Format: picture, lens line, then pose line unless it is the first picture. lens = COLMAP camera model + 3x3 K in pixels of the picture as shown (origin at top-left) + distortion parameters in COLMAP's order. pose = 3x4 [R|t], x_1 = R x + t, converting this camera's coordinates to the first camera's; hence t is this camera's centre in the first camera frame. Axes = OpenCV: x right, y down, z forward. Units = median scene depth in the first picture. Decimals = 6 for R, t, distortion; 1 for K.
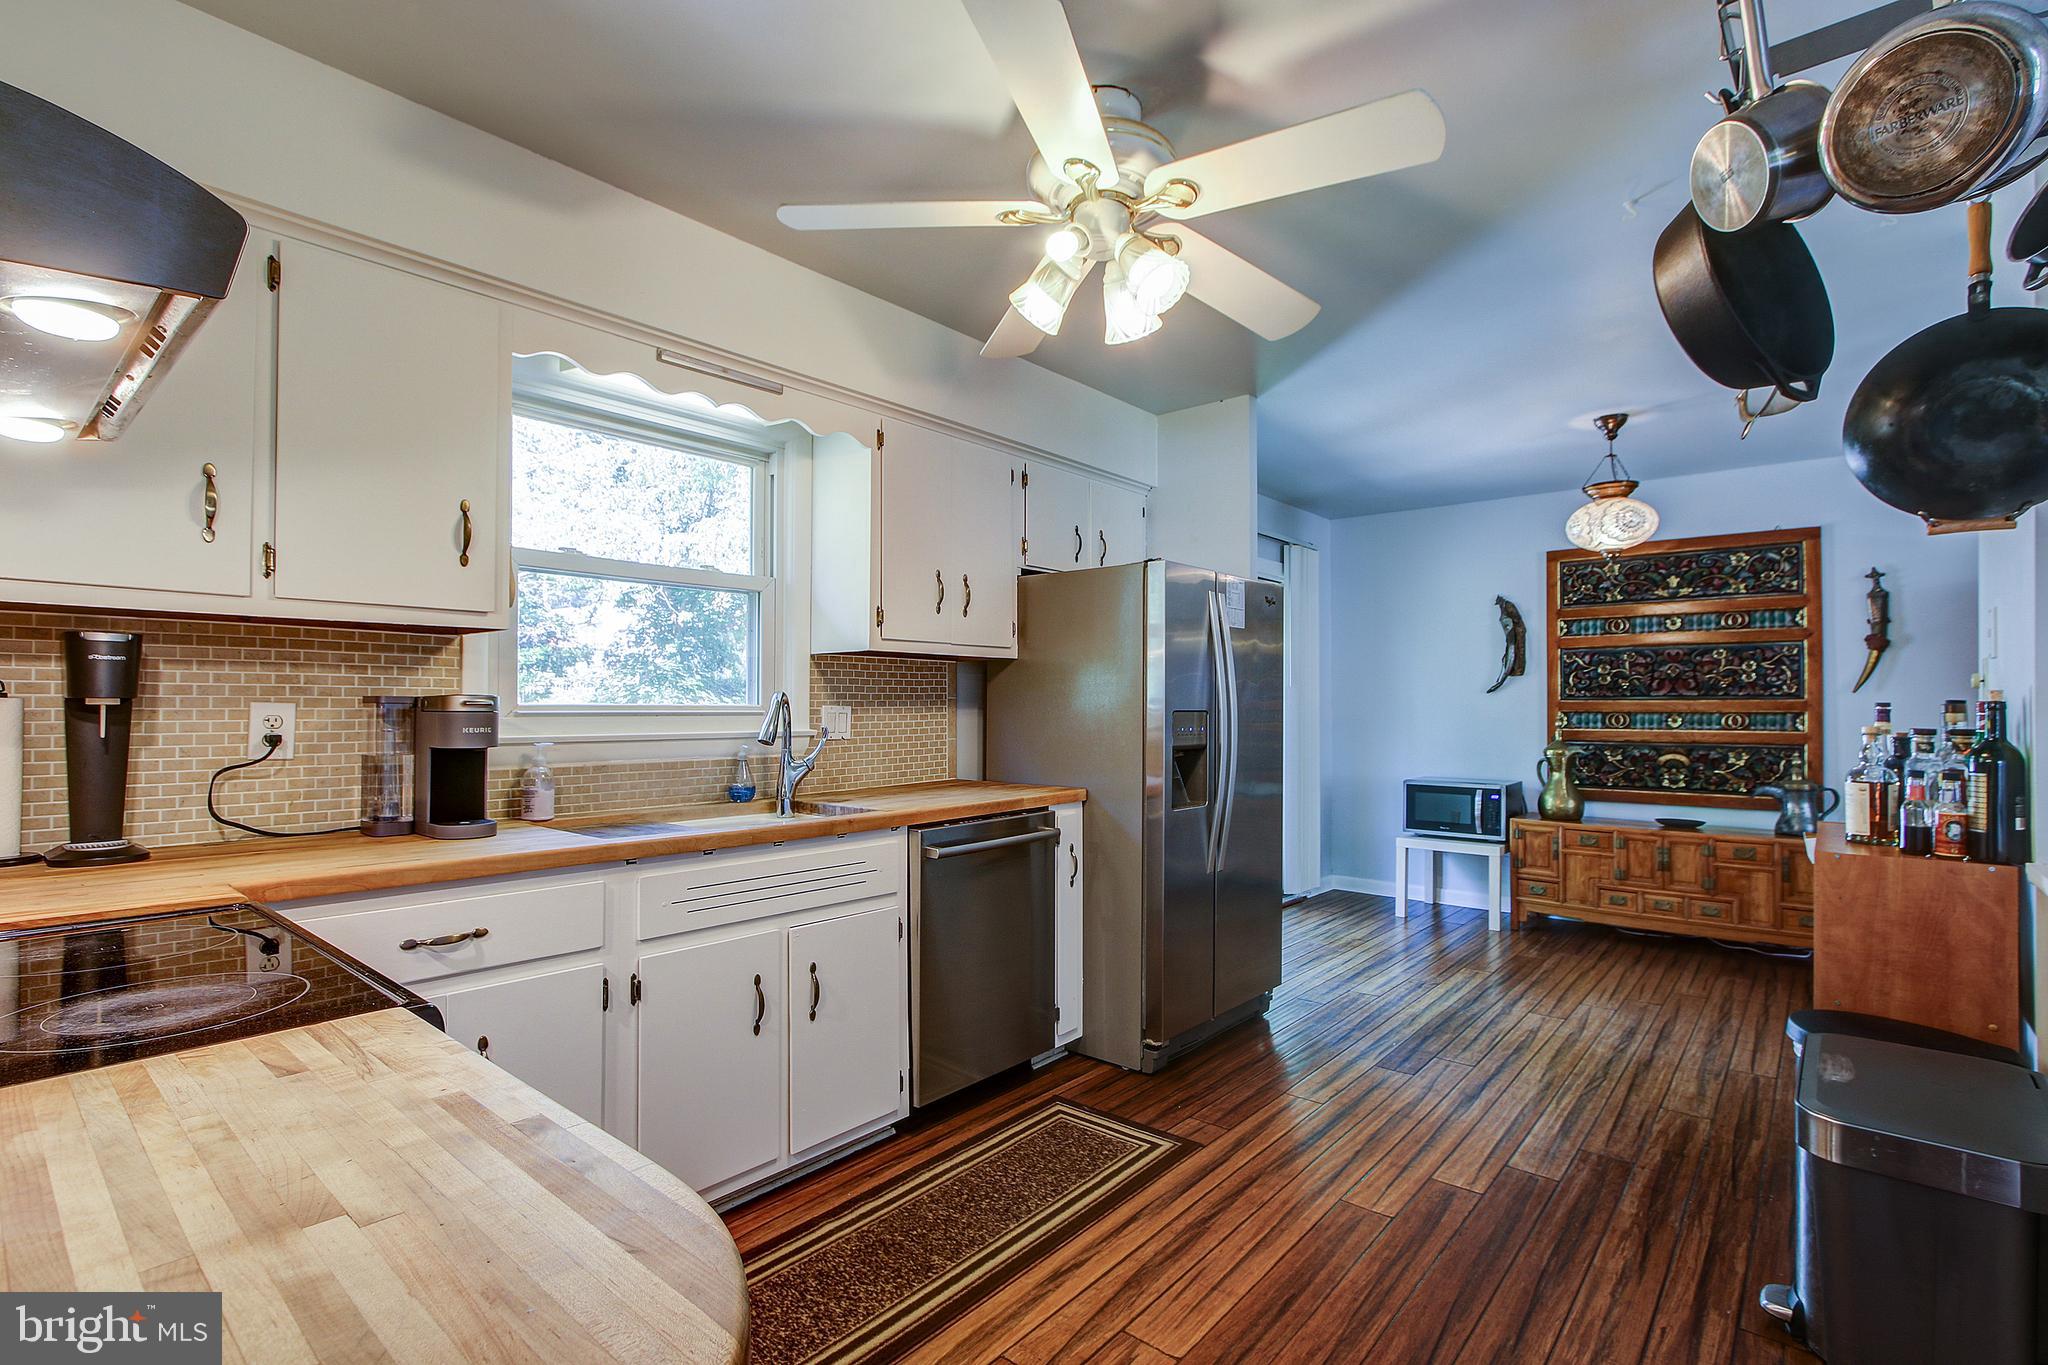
lens RADIAL K [[956.4, 0, 1050.8], [0, 956.4, 679.7], [0, 0, 1]] dist [-0.015119, 0.008693]
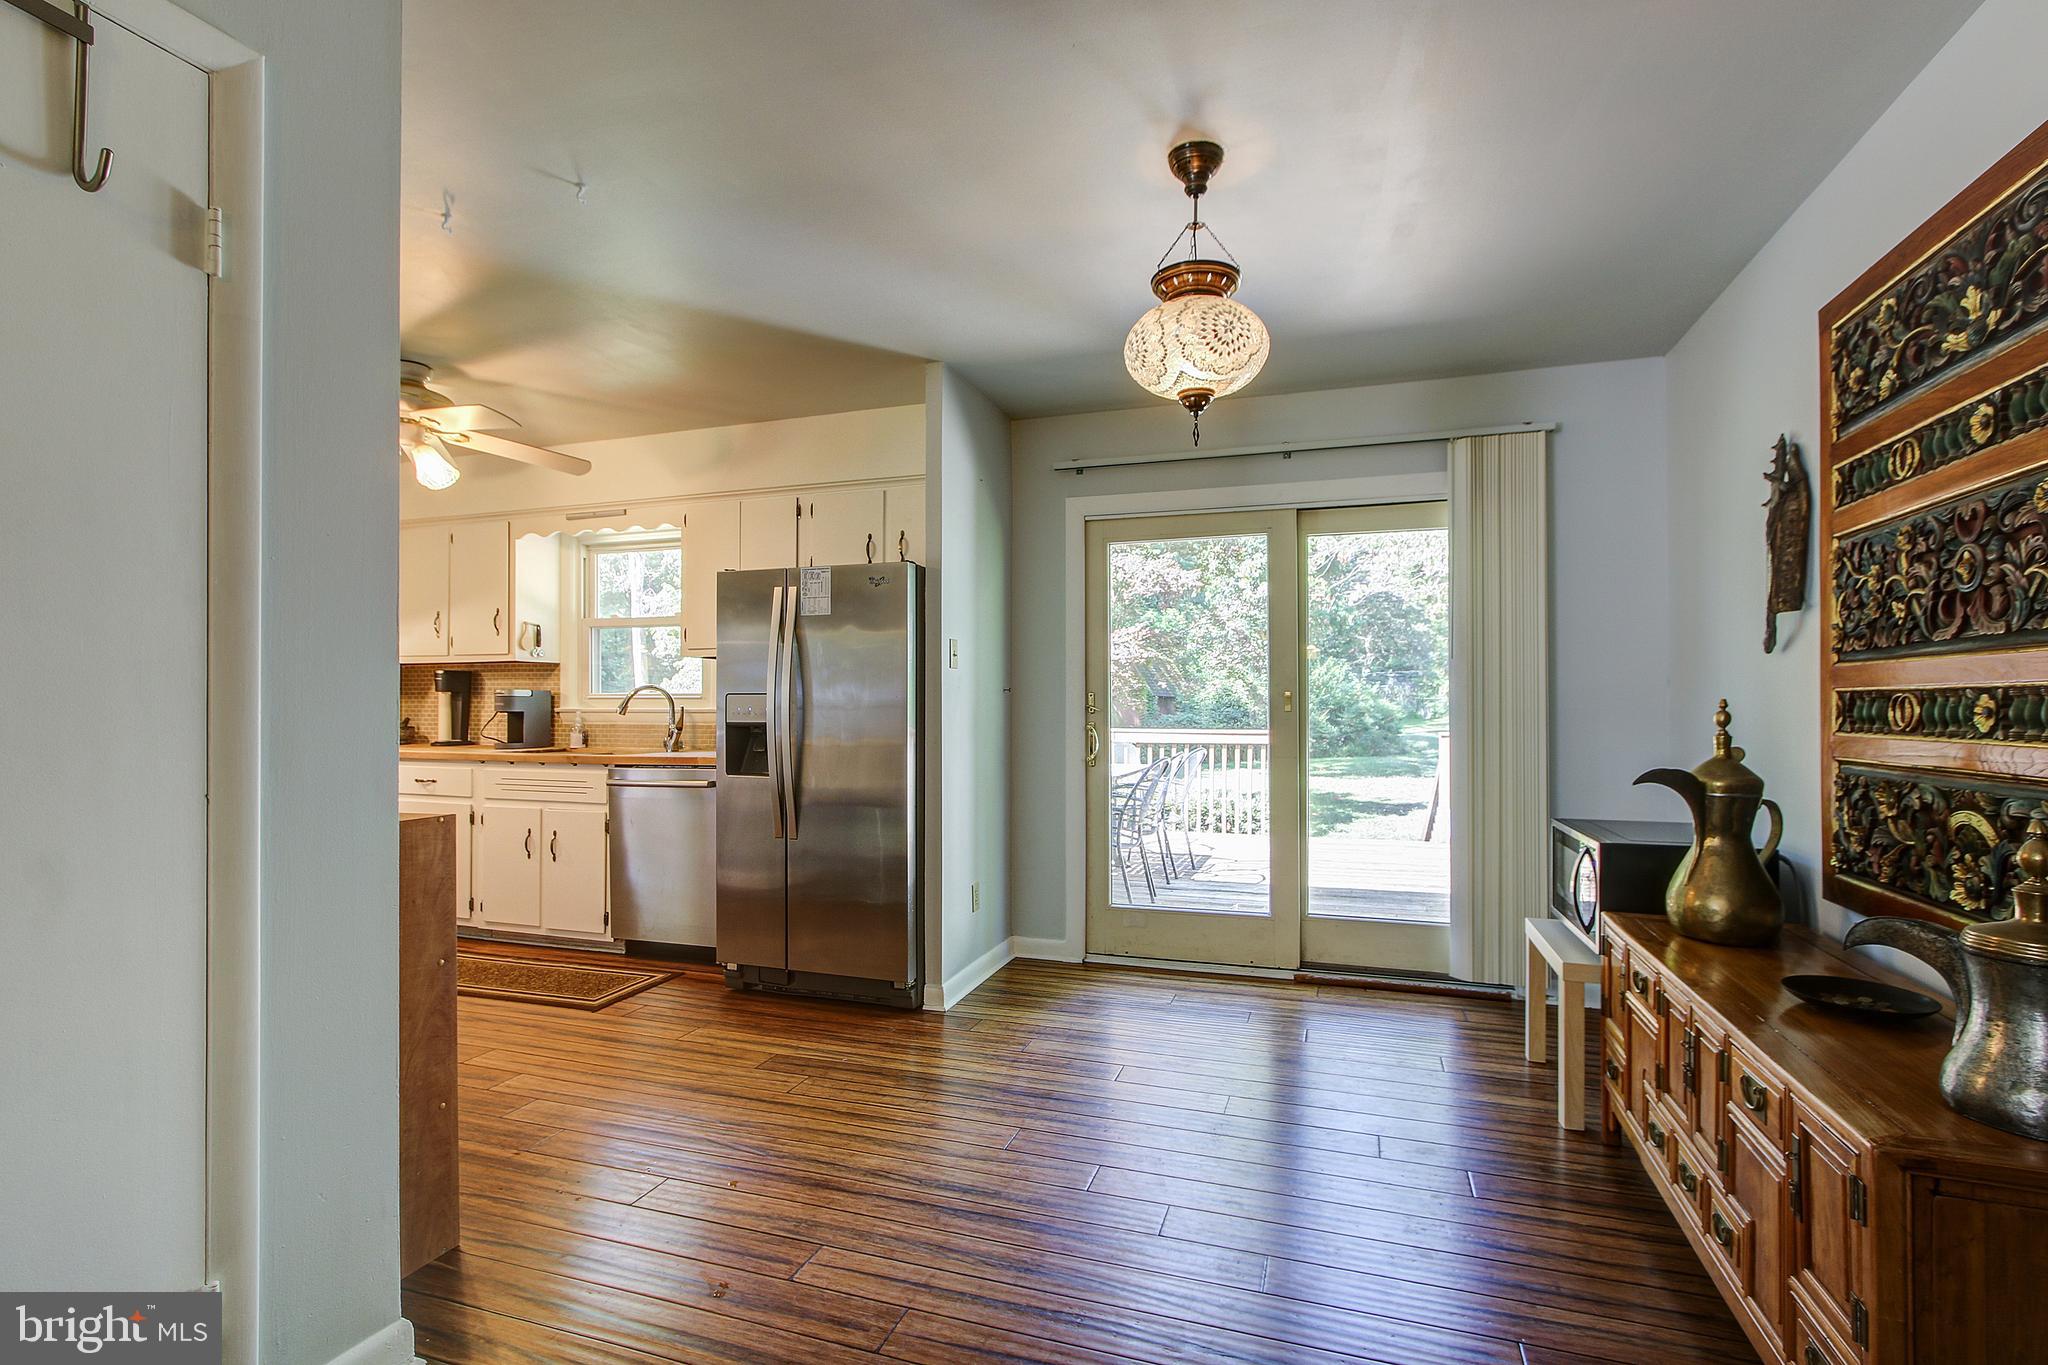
lens RADIAL K [[958.9, 0, 1035.8], [0, 958.9, 680.1], [0, 0, 1]] dist [-0.002067, 0.000443]
pose [[0.356205, -0.025407, -0.934062, 0.892505], [0.026690, 0.999499, -0.017008, 0.029757], [0.934027, -0.018872, 0.356705, 0.592116]]
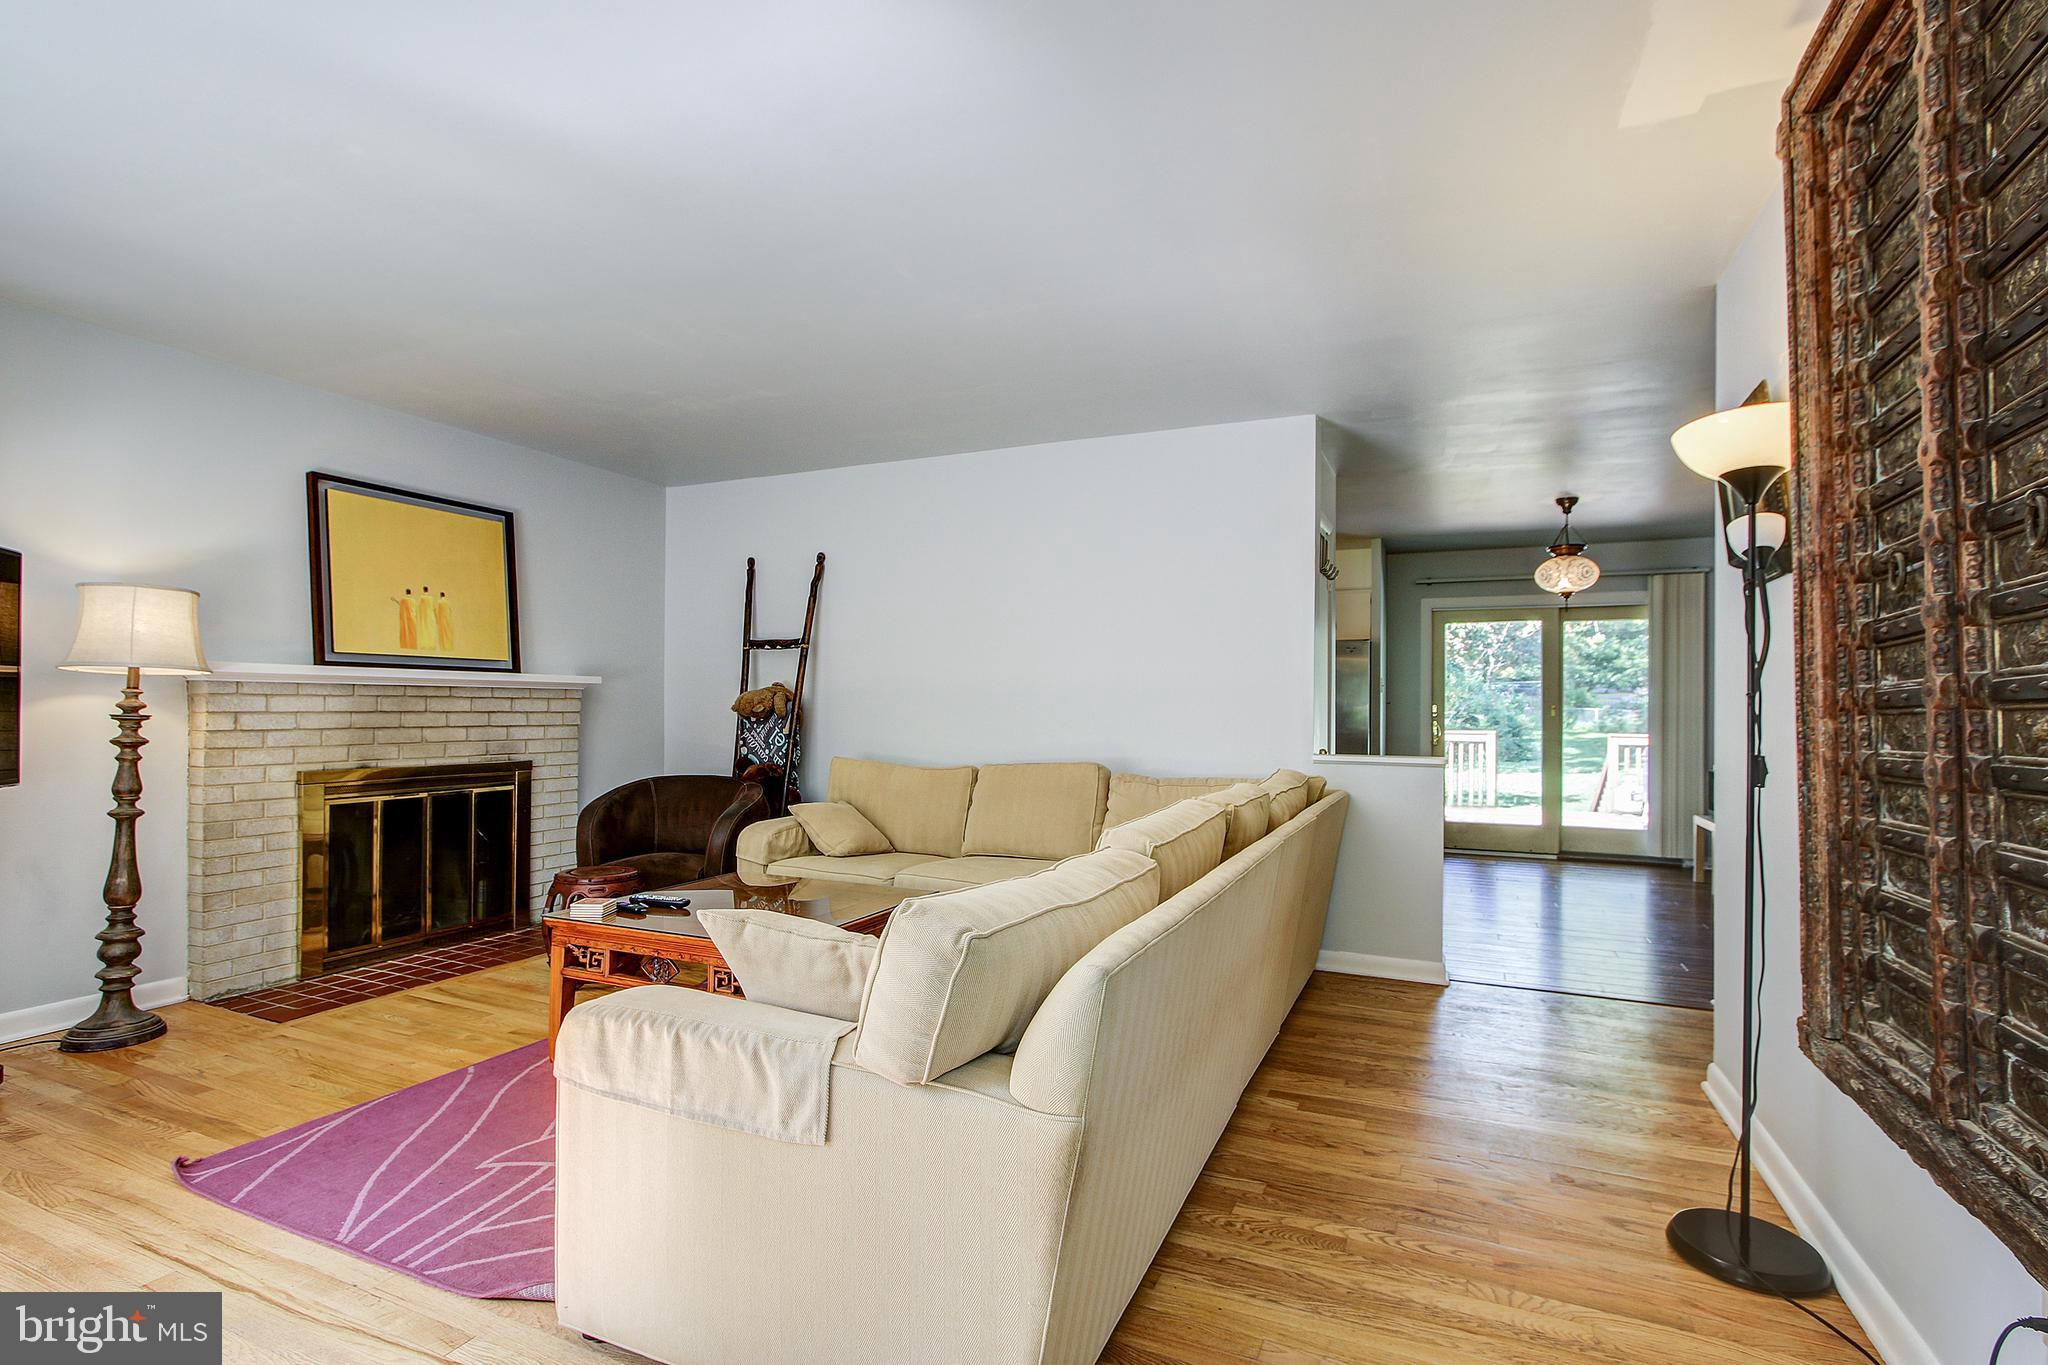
lens RADIAL K [[960.4, 0, 1026.2], [0, 960.4, 691.6], [0, 0, 1]] dist [0.011783, -0.000004]
pose [[0.260593, -0.020945, -0.965222, 1.483135], [0.015914, 0.999722, -0.017397, 0.023055], [0.965318, -0.010827, 0.260854, -0.142710]]
